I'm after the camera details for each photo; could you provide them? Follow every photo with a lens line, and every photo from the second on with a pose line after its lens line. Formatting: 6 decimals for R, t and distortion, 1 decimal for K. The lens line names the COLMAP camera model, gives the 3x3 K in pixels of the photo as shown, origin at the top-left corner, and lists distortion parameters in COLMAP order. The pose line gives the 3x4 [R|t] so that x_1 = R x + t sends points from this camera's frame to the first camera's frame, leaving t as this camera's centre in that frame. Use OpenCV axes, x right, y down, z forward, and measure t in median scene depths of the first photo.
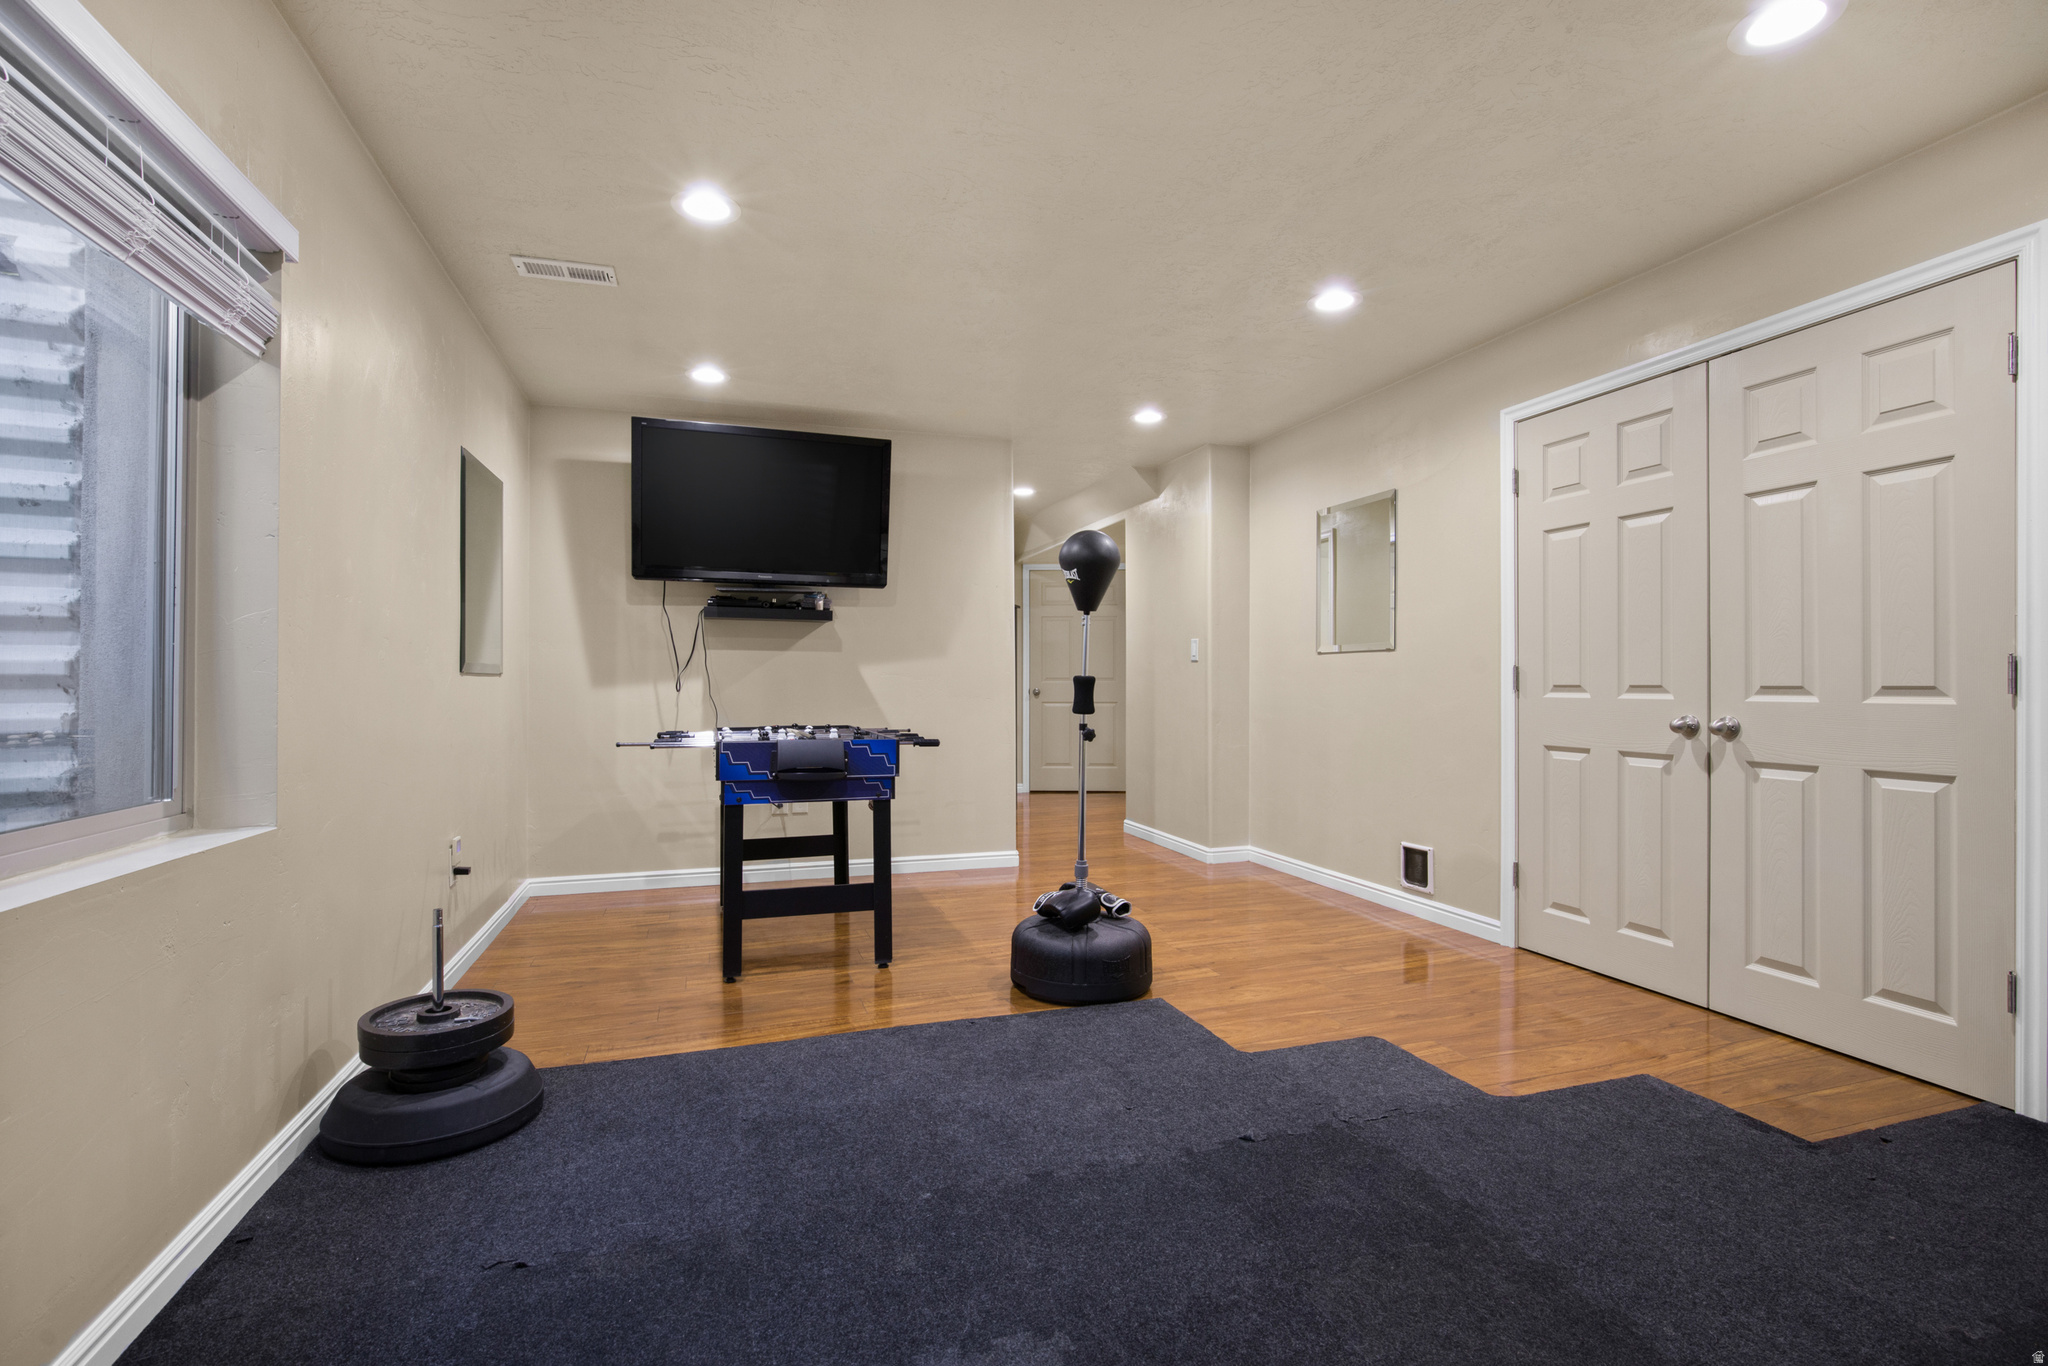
lens RADIAL K [[921.6, 0, 1024.0], [0, 921.6, 683.0], [0, 0, 1]] dist [-0.002529, -0.000368]
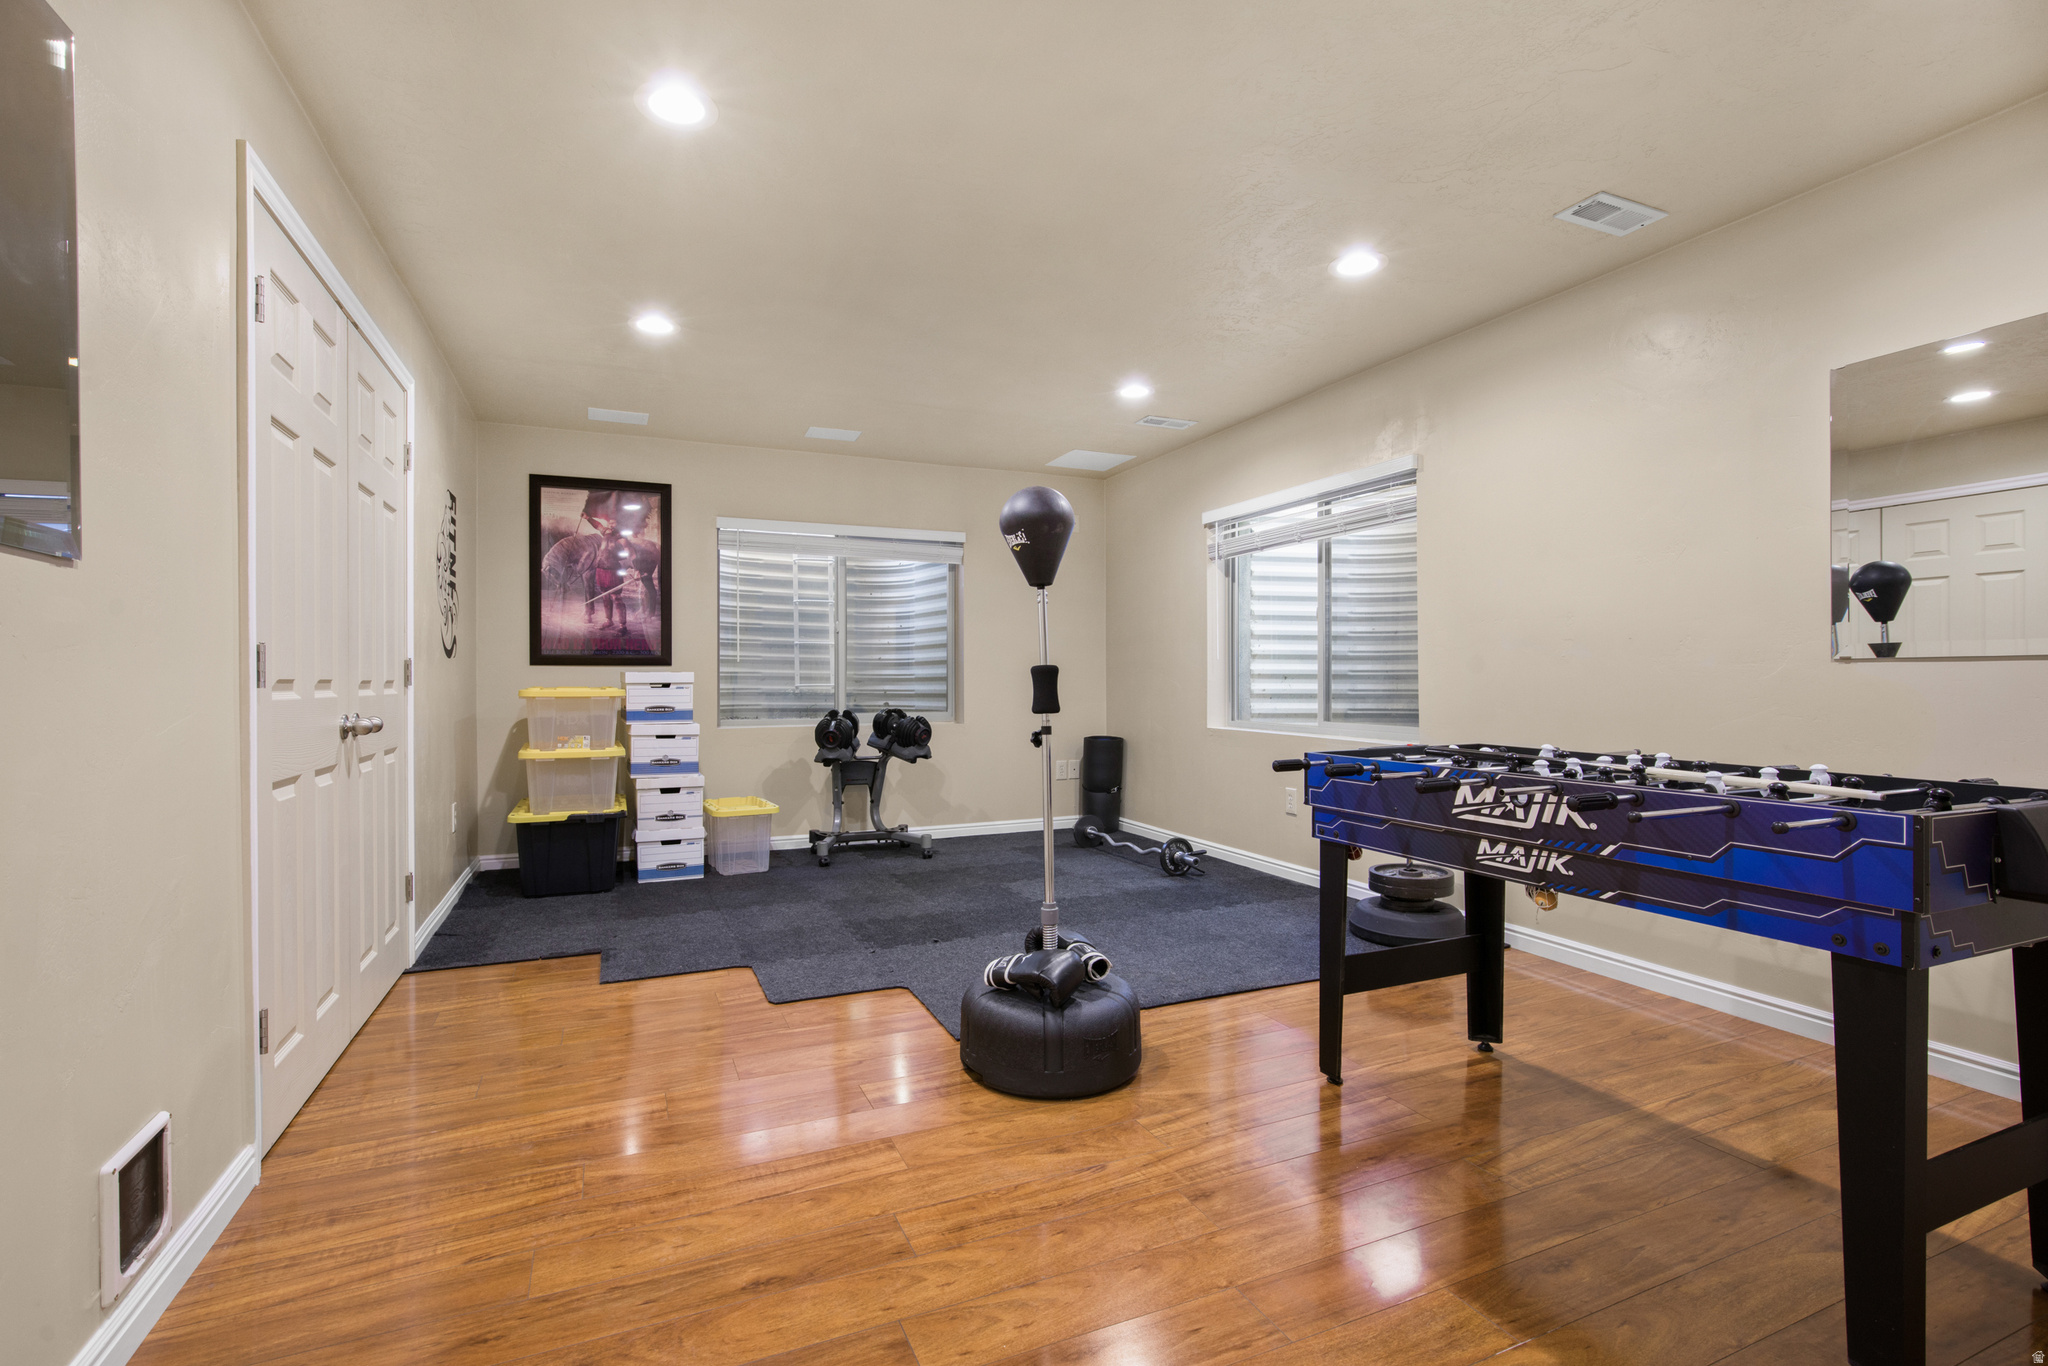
lens RADIAL K [[921.6, 0, 1024.0], [0, 921.6, 683.0], [0, 0, 1]] dist [-0.002529, -0.000368]
pose [[-0.995402, 0.004232, -0.095690, 0.162322], [0.003580, 0.999969, 0.006987, -0.000740], [0.095716, 0.006612, -0.995387, 1.832494]]
